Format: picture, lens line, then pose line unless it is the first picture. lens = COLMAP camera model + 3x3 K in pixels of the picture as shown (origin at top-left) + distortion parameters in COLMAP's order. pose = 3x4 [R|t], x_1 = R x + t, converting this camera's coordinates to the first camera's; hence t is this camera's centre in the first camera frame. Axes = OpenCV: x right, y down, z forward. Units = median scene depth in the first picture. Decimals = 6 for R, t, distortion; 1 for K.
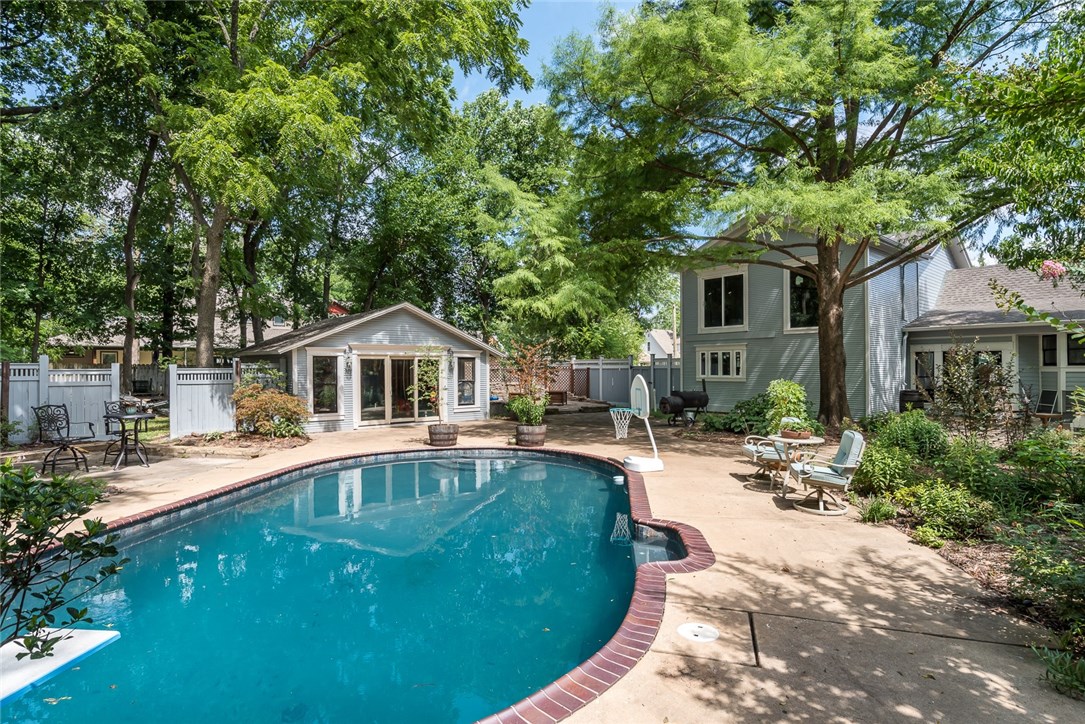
lens RADIAL K [[575.1, 0, 548.1], [0, 575.1, 363.2], [0, 0, 1]] dist [-0.035570, -0.000861]
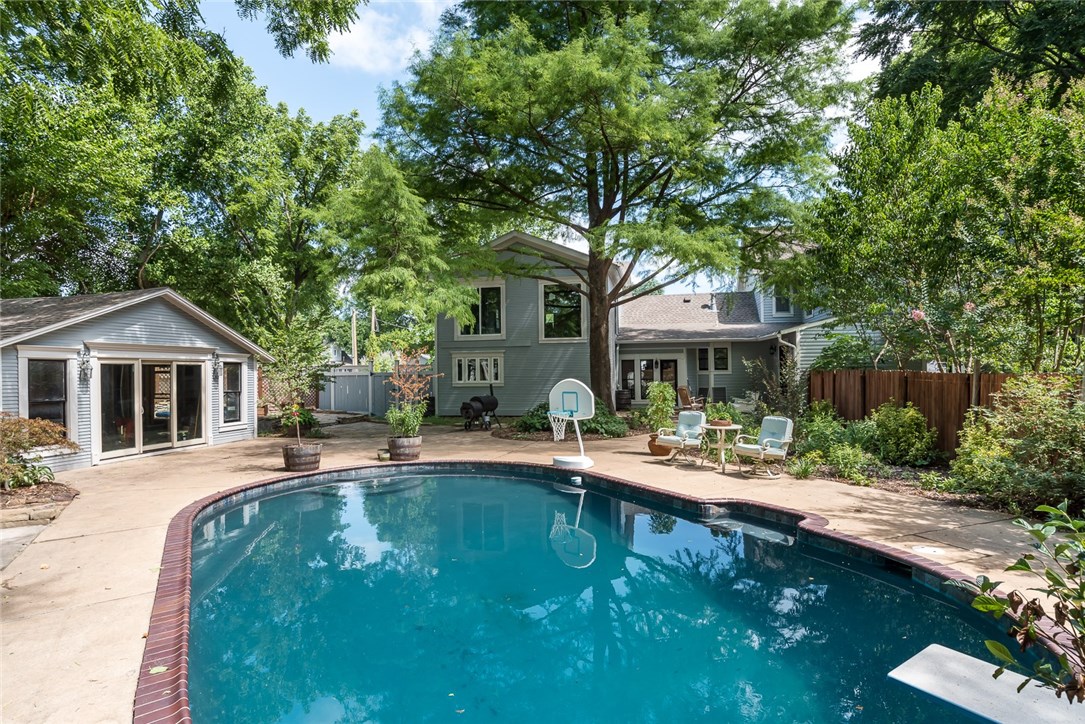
lens RADIAL K [[575.1, 0, 548.1], [0, 575.1, 358.4], [0, 0, 1]] dist [-0.035570, -0.000861]
pose [[0.773995, 0.009396, 0.633122, -0.331438], [0.003755, 0.999804, -0.019429, 0.001450], [-0.633180, 0.017416, 0.773808, 0.116108]]
